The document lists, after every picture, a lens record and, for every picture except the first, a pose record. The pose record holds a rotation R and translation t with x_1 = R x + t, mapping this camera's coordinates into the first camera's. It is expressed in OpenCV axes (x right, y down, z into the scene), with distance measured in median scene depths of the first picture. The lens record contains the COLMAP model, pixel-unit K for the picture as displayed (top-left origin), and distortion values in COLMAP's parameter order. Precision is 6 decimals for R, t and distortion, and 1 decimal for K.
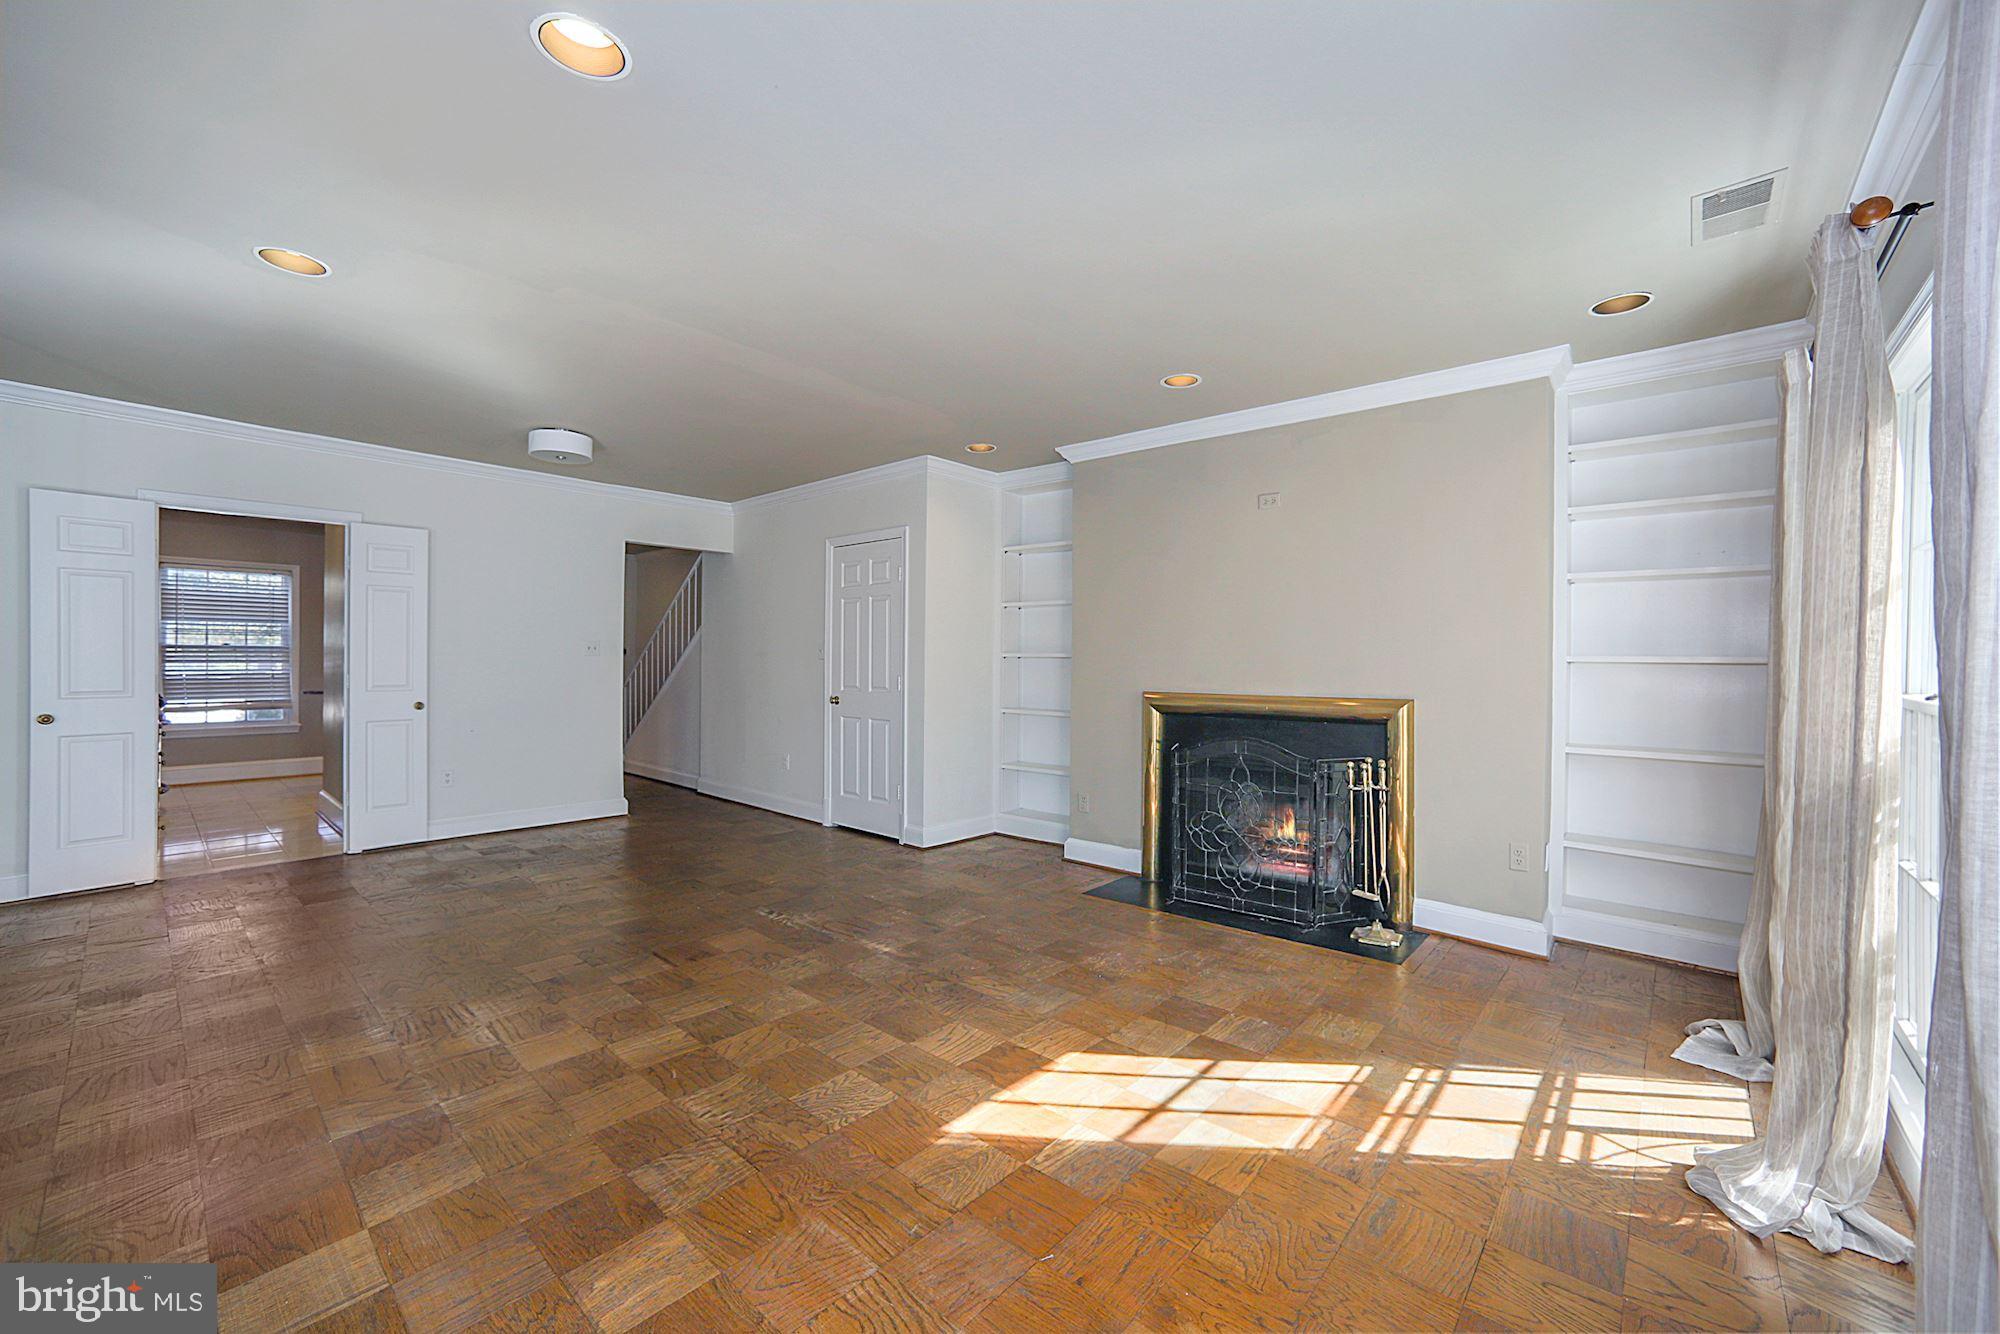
lens RADIAL K [[805.0, 0, 999.2], [0, 805.0, 644.6], [0, 0, 1]] dist [-0.067045, 0.029308]
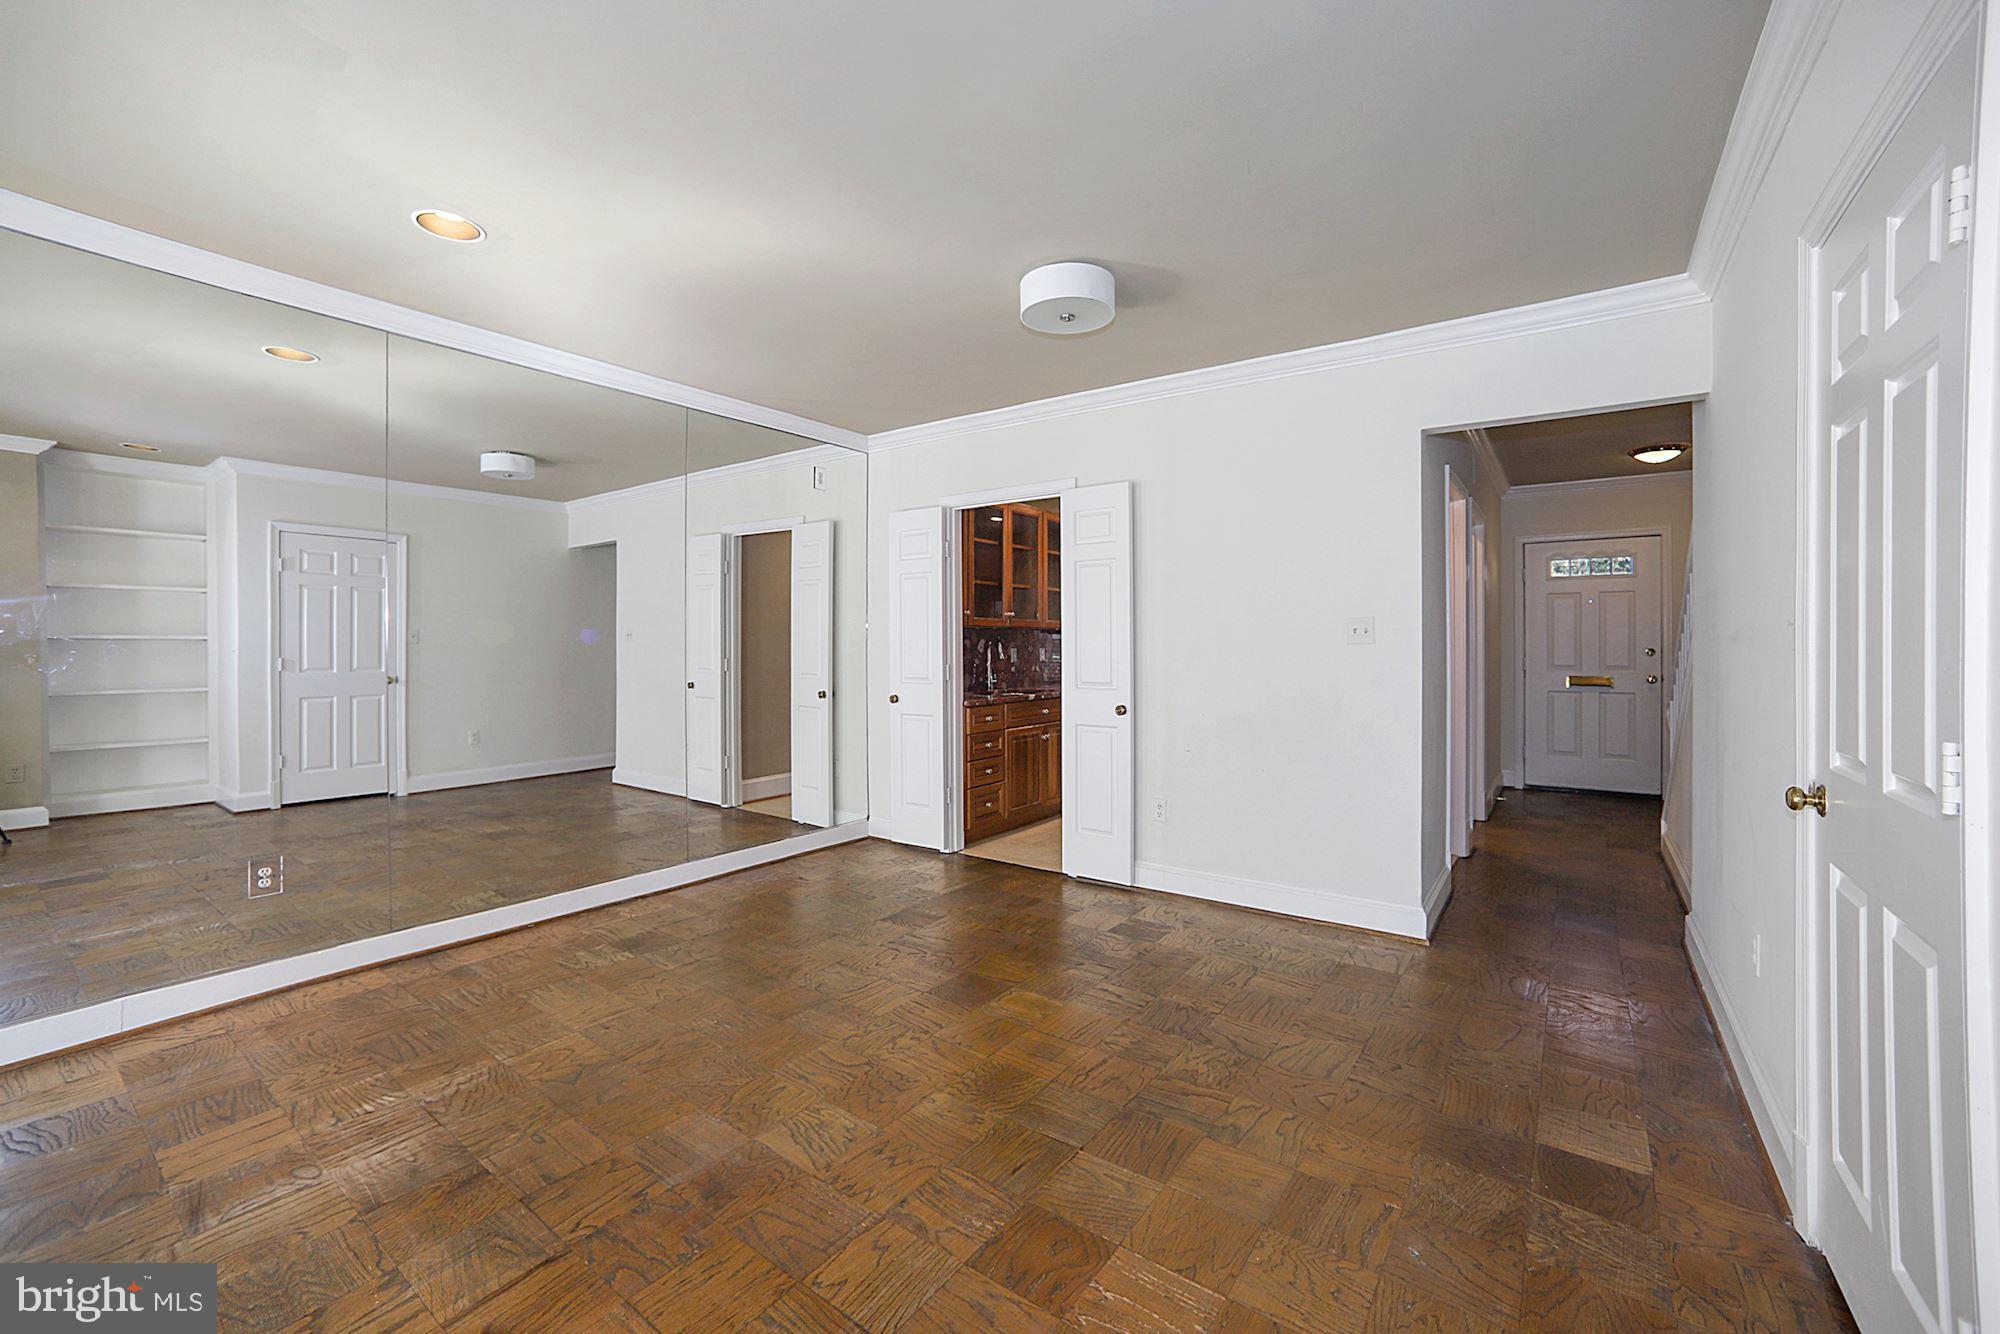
lens RADIAL K [[805.0, 0, 999.2], [0, 805.0, 644.6], [0, 0, 1]] dist [-0.067045, 0.029308]
pose [[0.087967, -0.002484, -0.996120, 0.046627], [0.020155, 0.999797, -0.000713, 0.012563], [0.995919, -0.020014, 0.087999, 0.873063]]
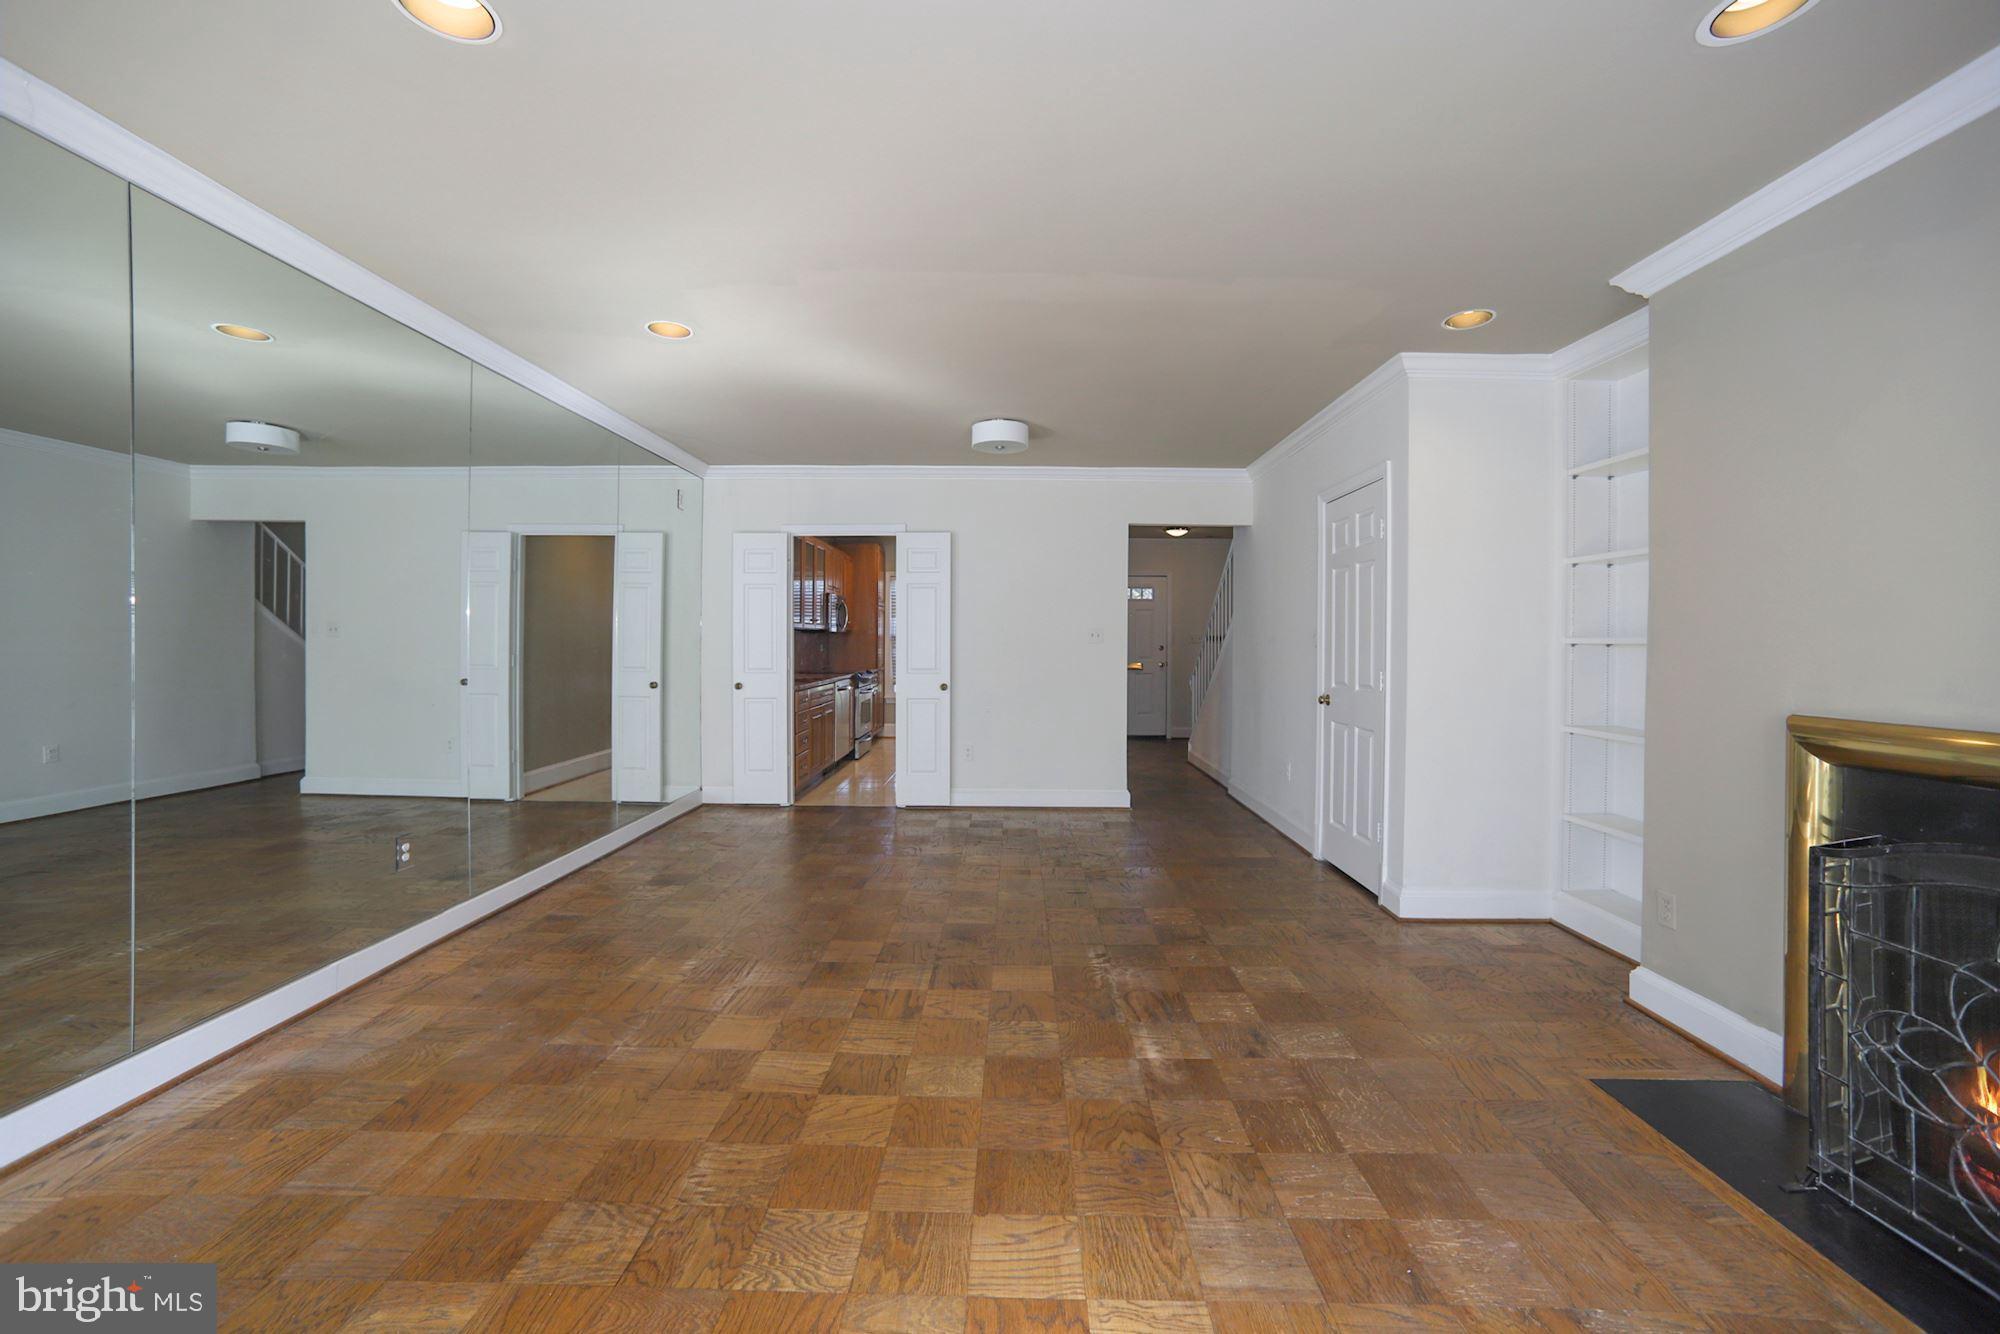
lens RADIAL K [[805.0, 0, 999.2], [0, 805.0, 644.6], [0, 0, 1]] dist [-0.067045, 0.029308]
pose [[0.644661, 0.002518, -0.764465, 0.228352], [0.012129, 0.999835, 0.013522, 0.001559], [0.764372, -0.017990, 0.644524, 0.325089]]
